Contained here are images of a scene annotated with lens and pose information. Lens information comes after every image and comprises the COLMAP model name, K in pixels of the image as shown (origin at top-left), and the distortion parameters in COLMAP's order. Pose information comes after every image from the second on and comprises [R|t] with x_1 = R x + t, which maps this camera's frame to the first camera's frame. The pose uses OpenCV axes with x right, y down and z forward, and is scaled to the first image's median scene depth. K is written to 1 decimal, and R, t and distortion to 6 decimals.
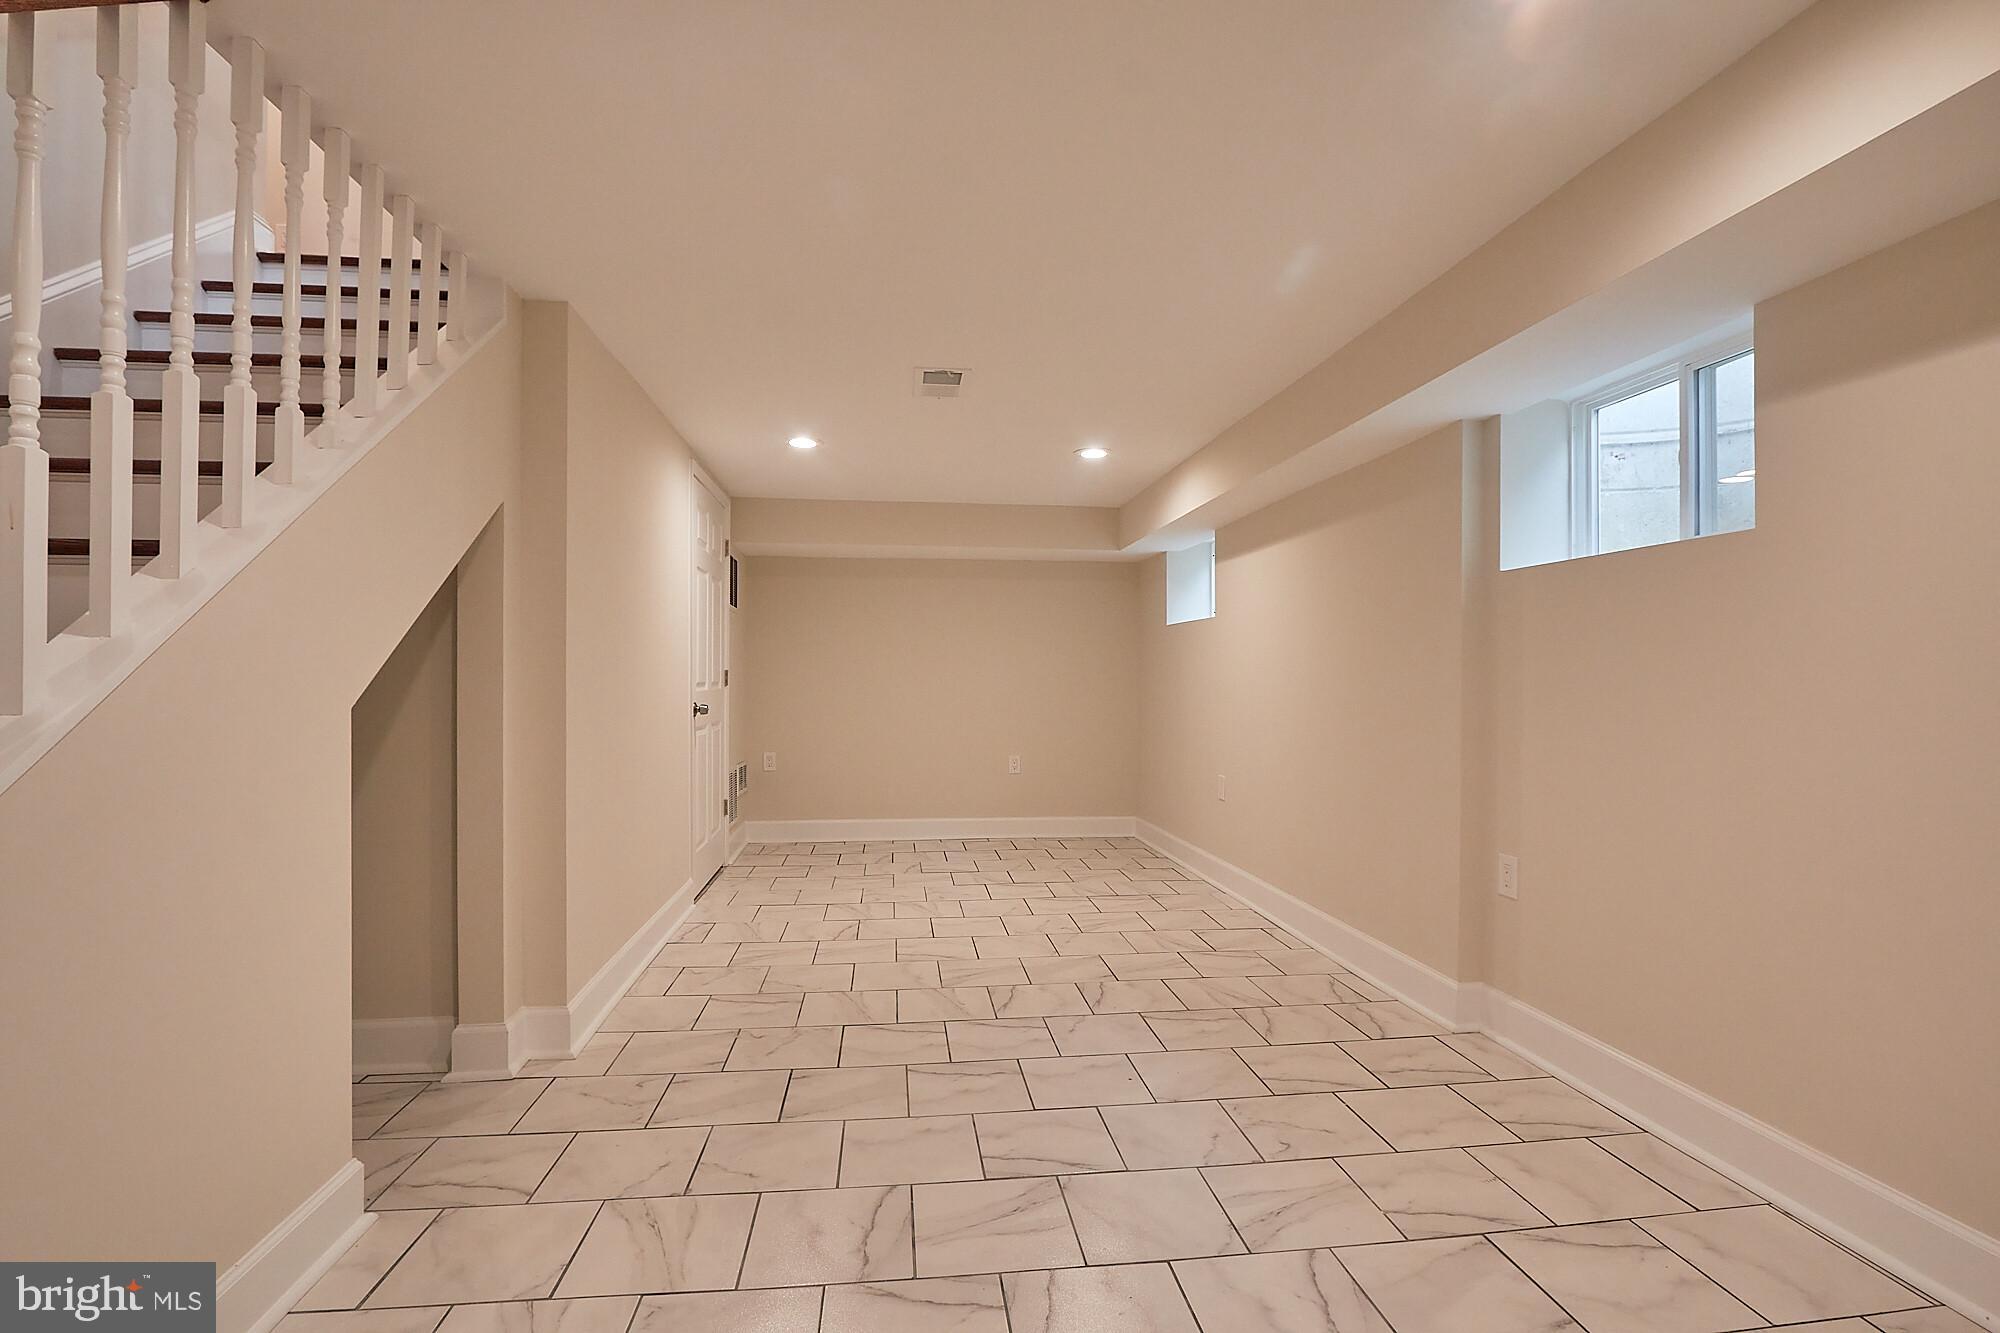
lens RADIAL K [[931.1, 0, 999.1], [0, 931.1, 657.0], [0, 0, 1]] dist [-0.017888, 0.003126]
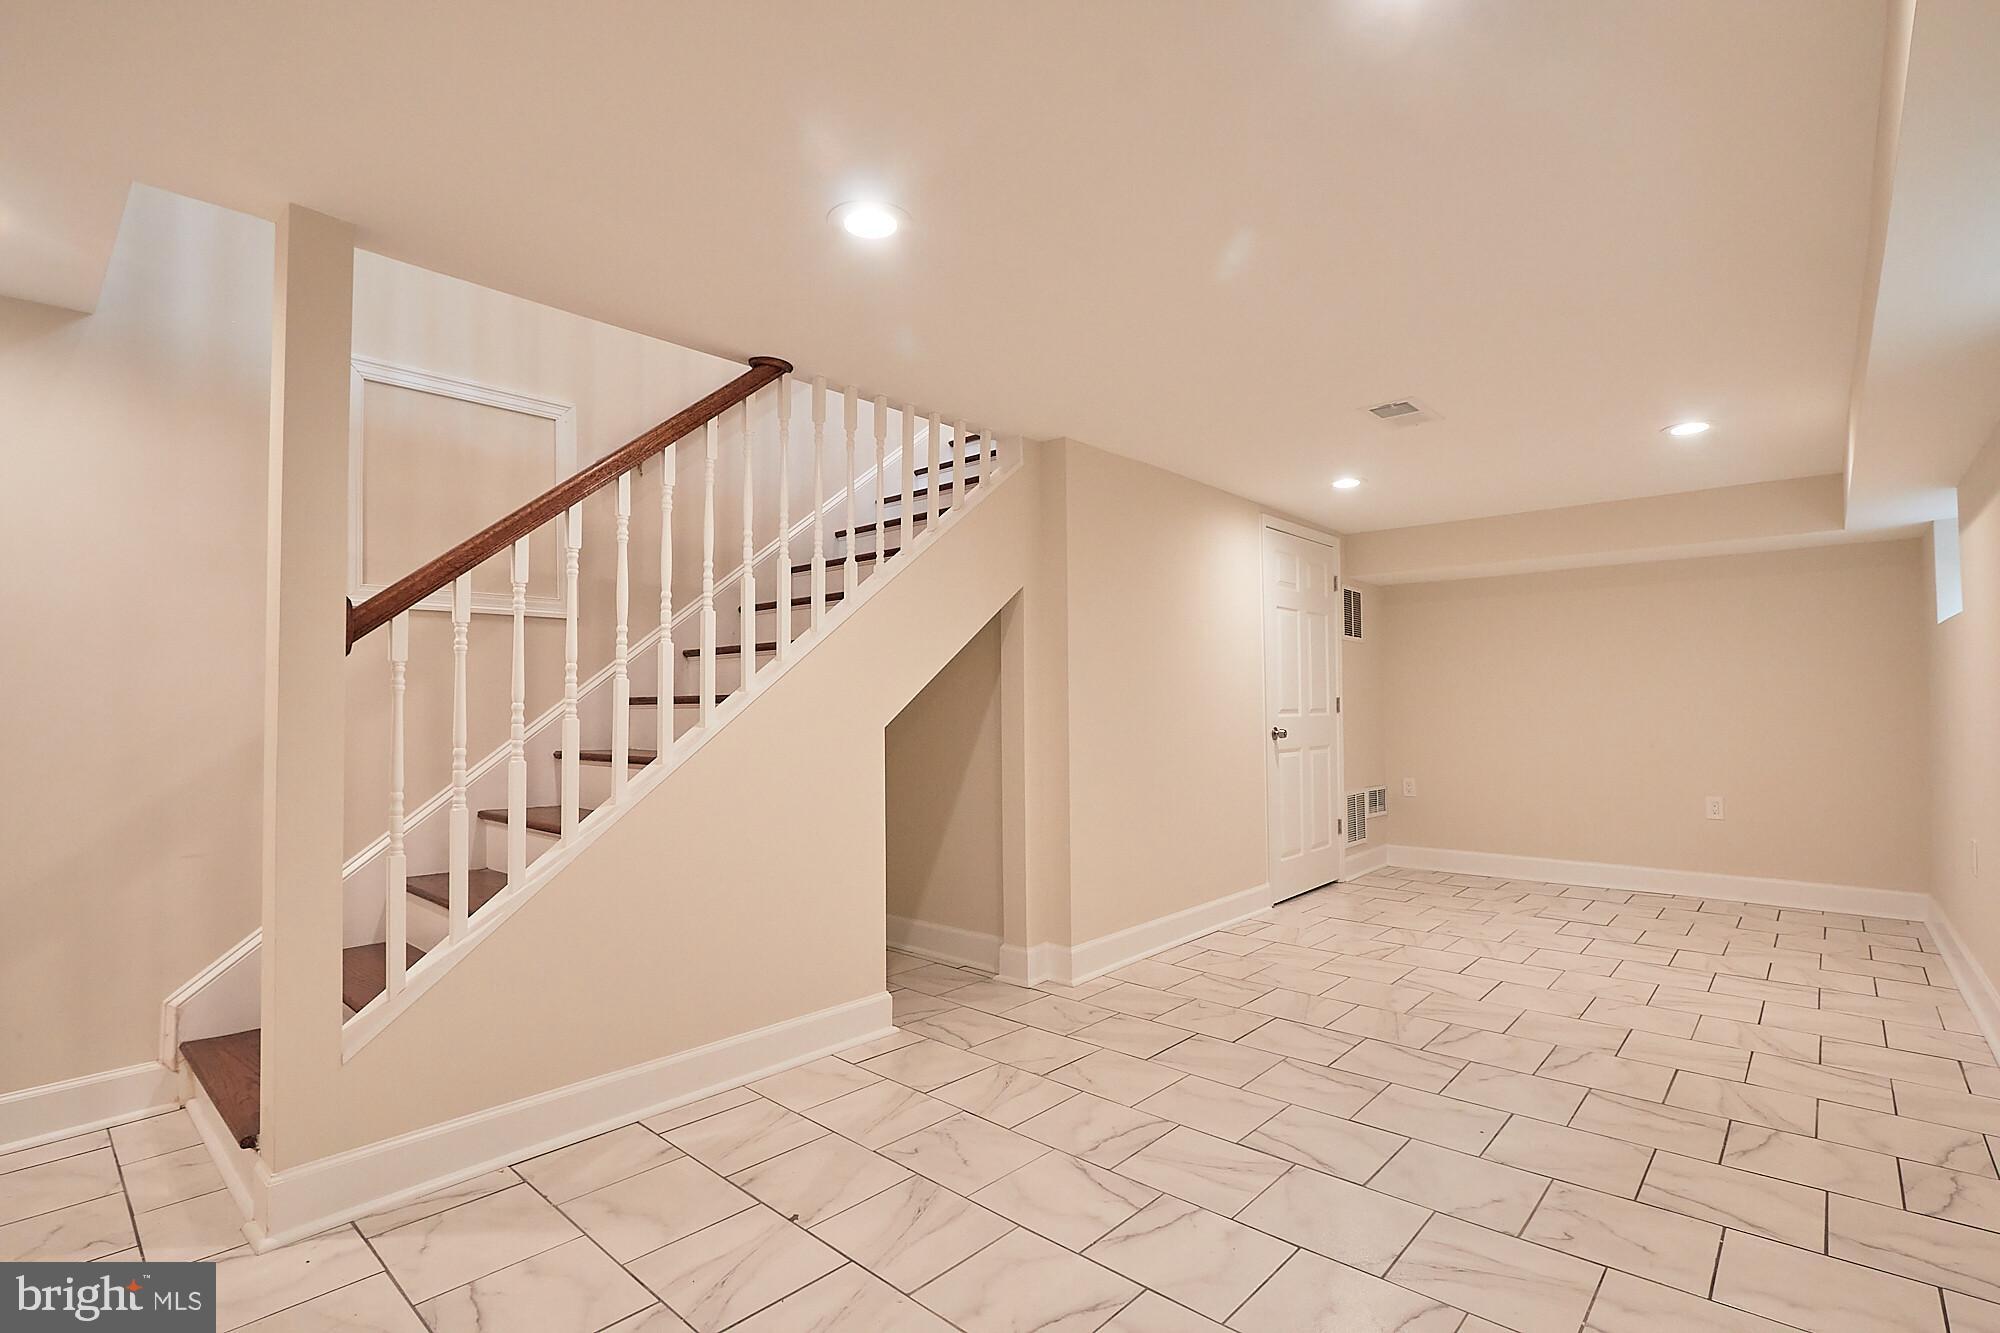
lens RADIAL K [[931.1, 0, 1010.3], [0, 931.1, 684.1], [0, 0, 1]] dist [-0.017888, 0.003126]
pose [[0.661366, -0.025359, -0.749634, 0.454601], [0.027572, 0.999575, -0.009489, -0.005028], [0.749556, -0.014393, 0.661784, 0.018601]]
